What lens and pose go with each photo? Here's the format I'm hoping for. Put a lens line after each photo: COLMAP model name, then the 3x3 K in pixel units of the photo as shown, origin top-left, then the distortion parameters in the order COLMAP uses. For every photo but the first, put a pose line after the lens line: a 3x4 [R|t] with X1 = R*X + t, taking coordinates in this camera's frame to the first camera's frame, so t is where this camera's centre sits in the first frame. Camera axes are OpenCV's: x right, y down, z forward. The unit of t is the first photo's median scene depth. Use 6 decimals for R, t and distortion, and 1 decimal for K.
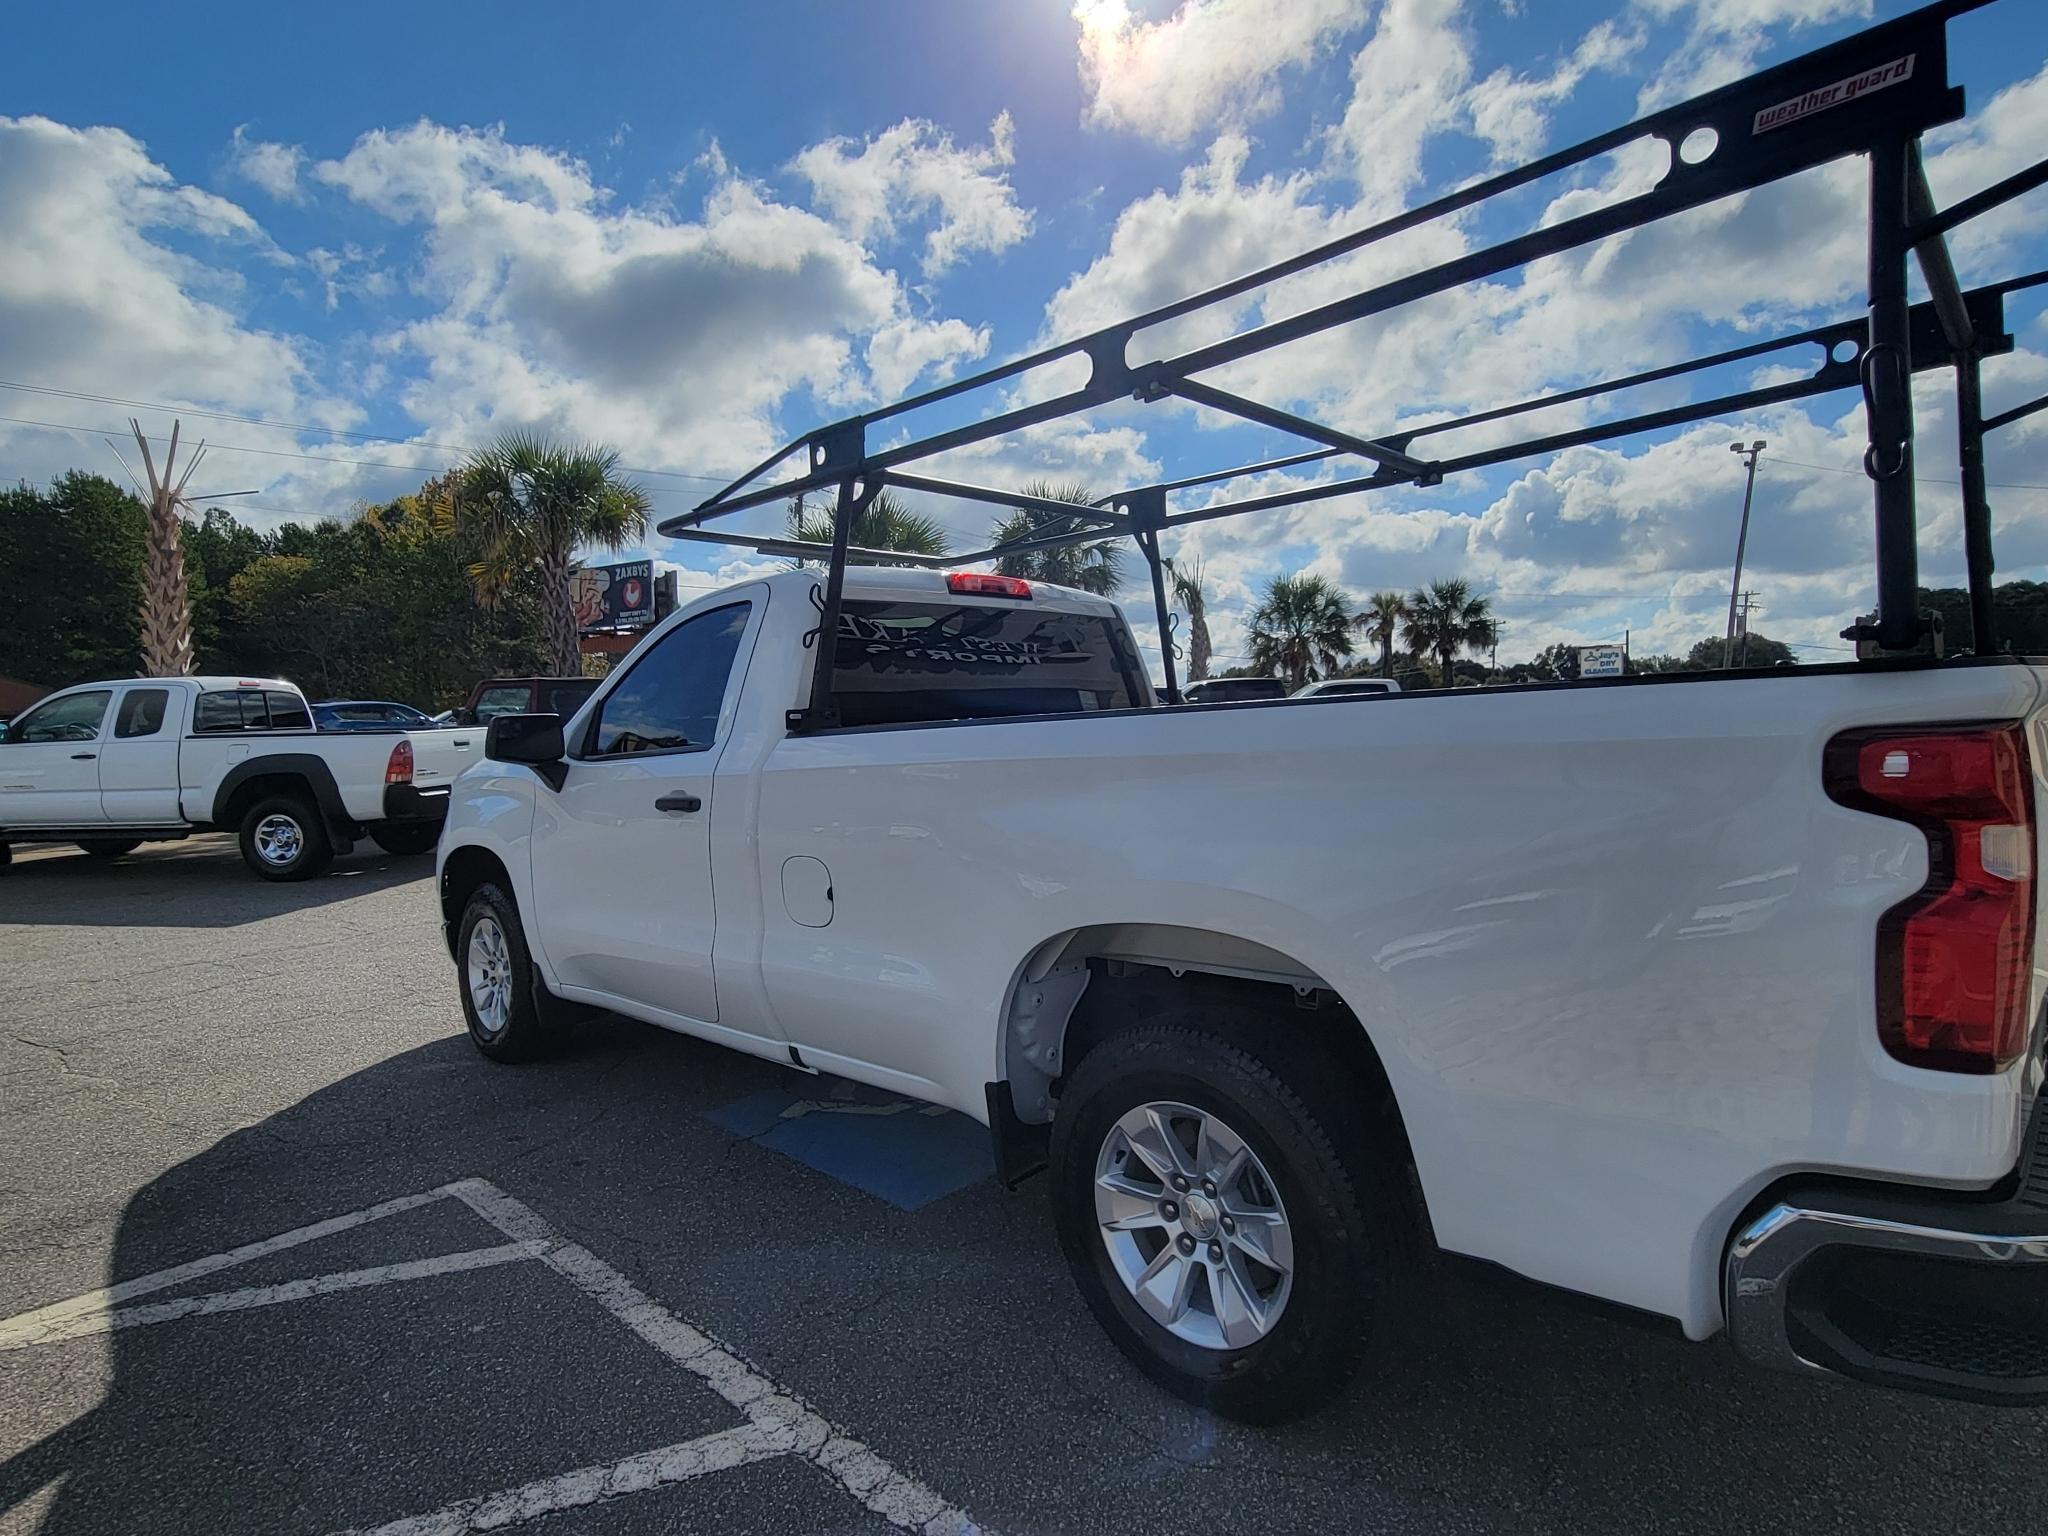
lens RADIAL K [[1098.3, 0, 1031.7], [0, 1098.3, 785.6], [0, 0, 1]] dist [0.002284, -0.000571]
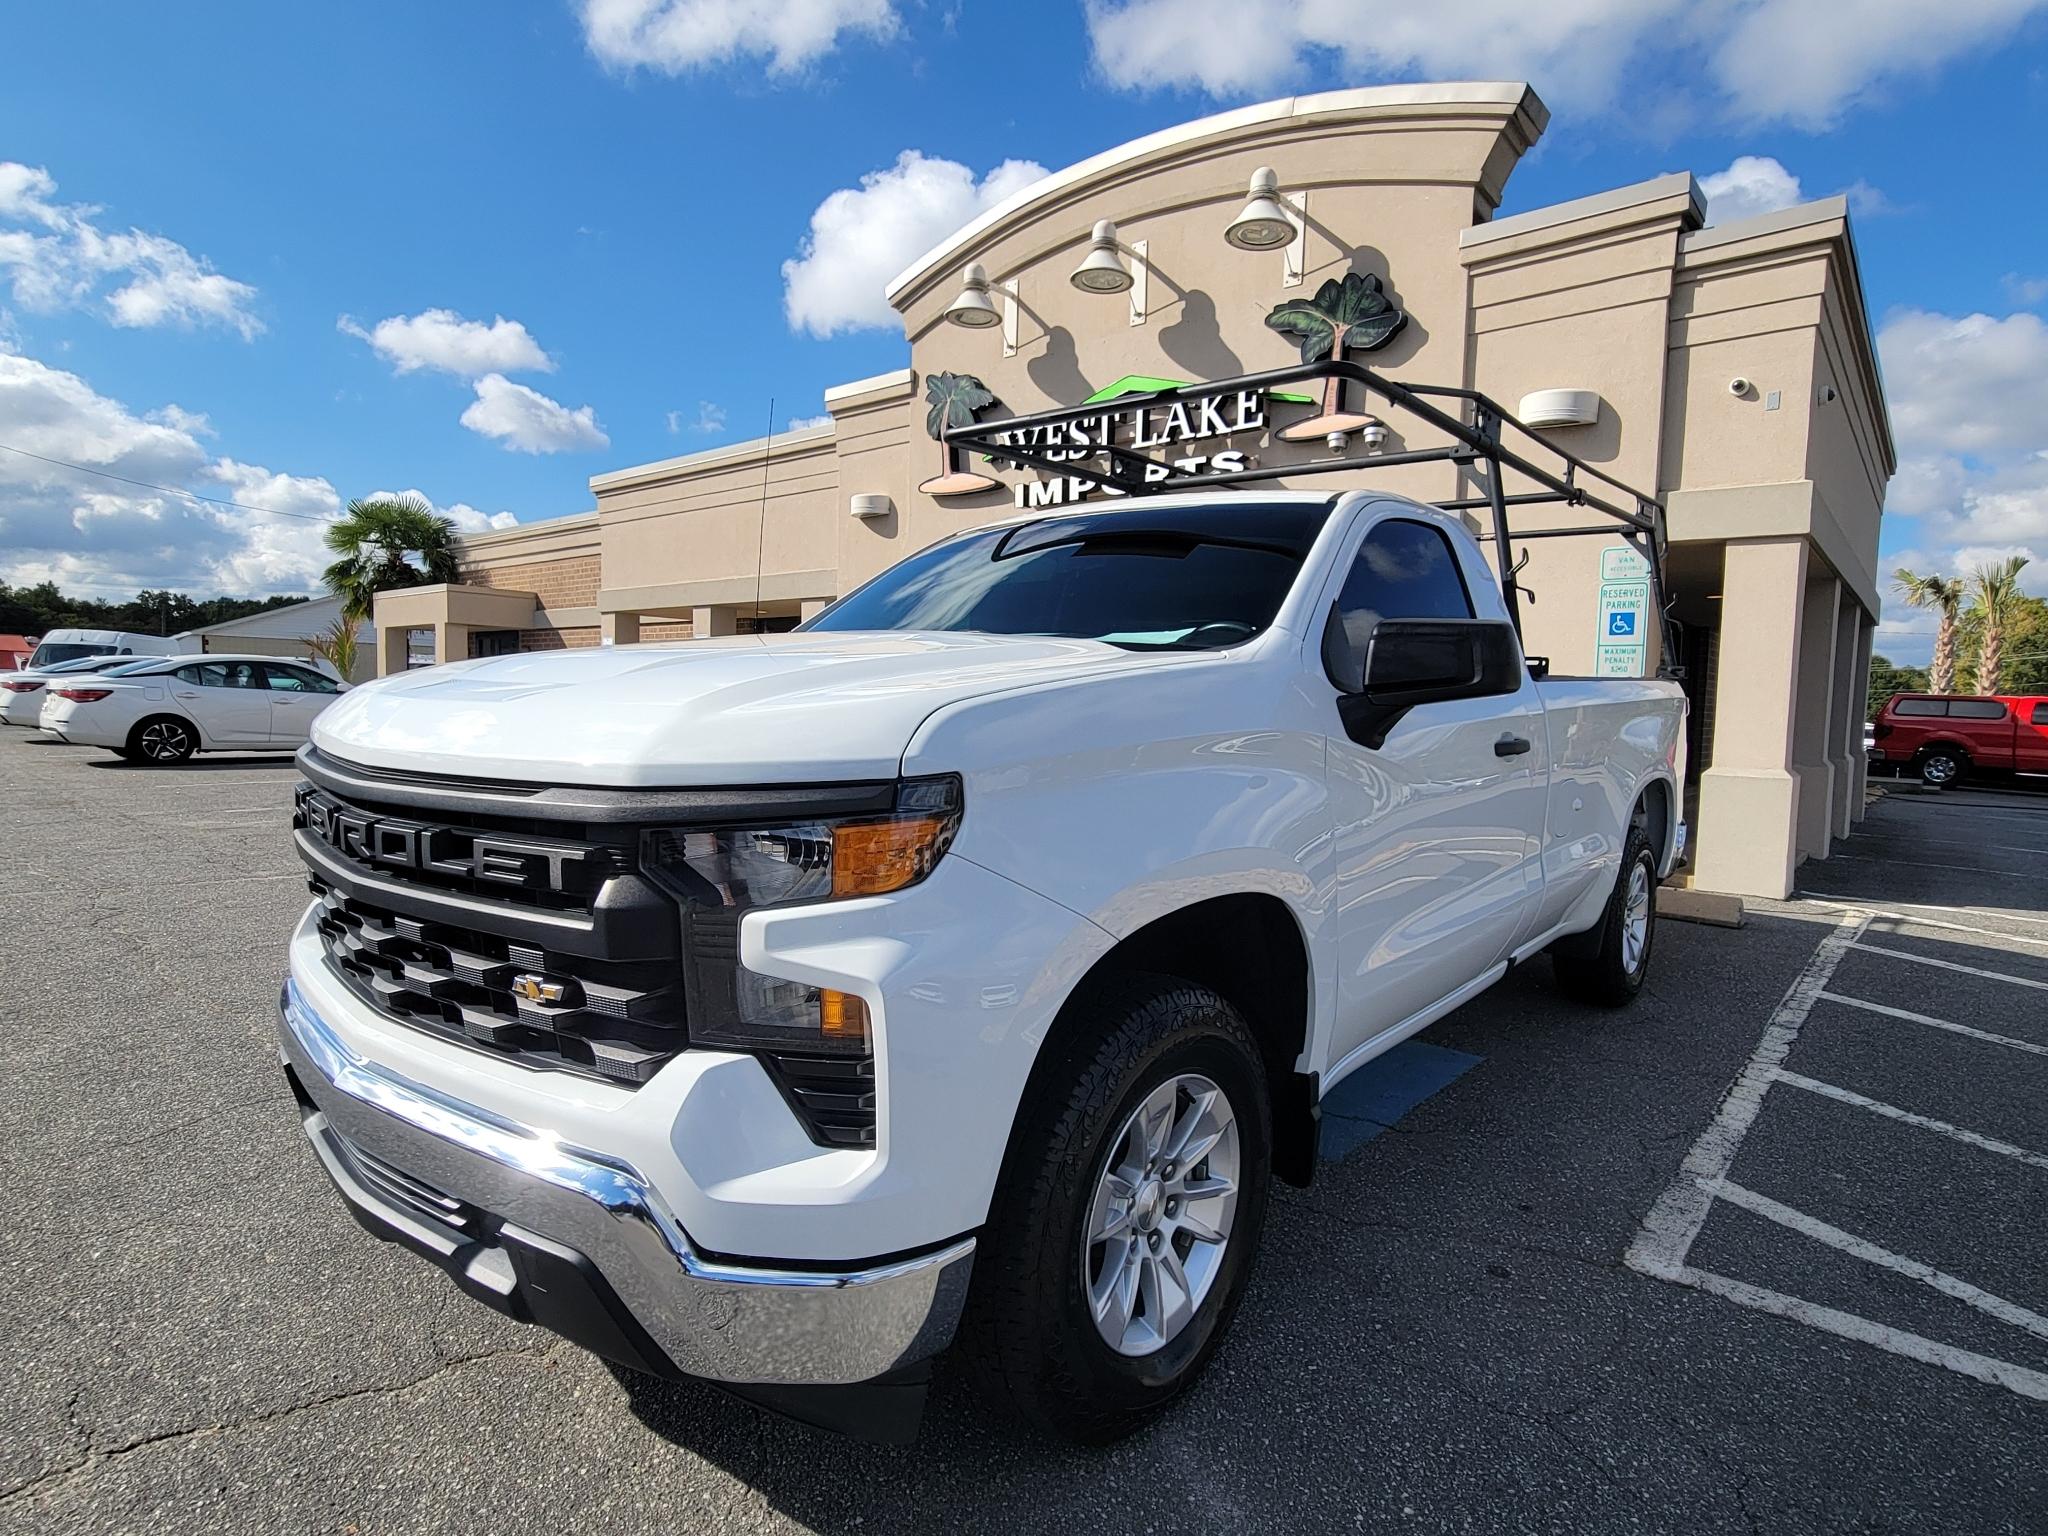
lens RADIAL K [[1098.3, 0, 1040.4], [0, 1098.3, 783.7], [0, 0, 1]] dist [0.002284, -0.000571]
pose [[-0.066726, -0.058959, 0.996028, -1.249844], [0.031944, 0.997615, 0.061193, -0.022003], [-0.997260, 0.035900, -0.064684, 1.497963]]
